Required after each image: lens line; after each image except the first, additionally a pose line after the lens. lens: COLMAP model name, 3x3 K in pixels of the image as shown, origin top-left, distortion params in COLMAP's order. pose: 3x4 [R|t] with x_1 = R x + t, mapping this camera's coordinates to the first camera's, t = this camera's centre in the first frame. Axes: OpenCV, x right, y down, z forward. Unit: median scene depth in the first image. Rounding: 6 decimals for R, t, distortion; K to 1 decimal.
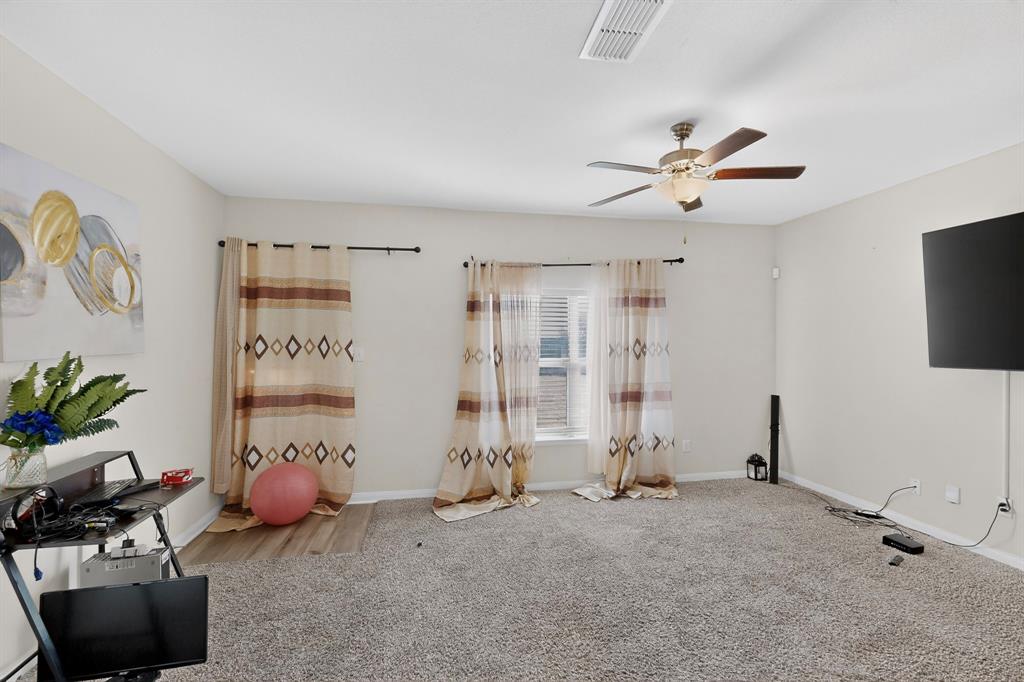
lens RADIAL K [[448.6, 0, 515.1], [0, 448.6, 340.2], [0, 0, 1]] dist [0.005404, -0.001169]
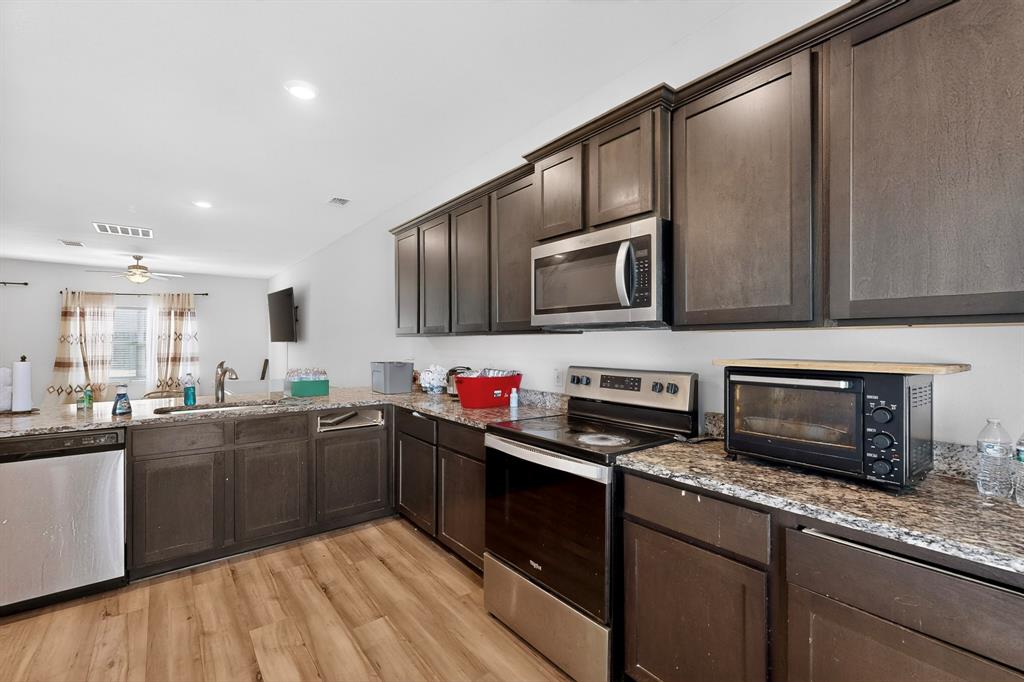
lens RADIAL K [[448.6, 0, 508.8], [0, 448.6, 338.5], [0, 0, 1]] dist [0.005404, -0.001169]
pose [[0.887292, 0.004653, 0.461185, 0.718076], [-0.005661, 0.999984, 0.000802, 0.019807], [-0.461173, -0.003322, 0.887304, -1.646462]]
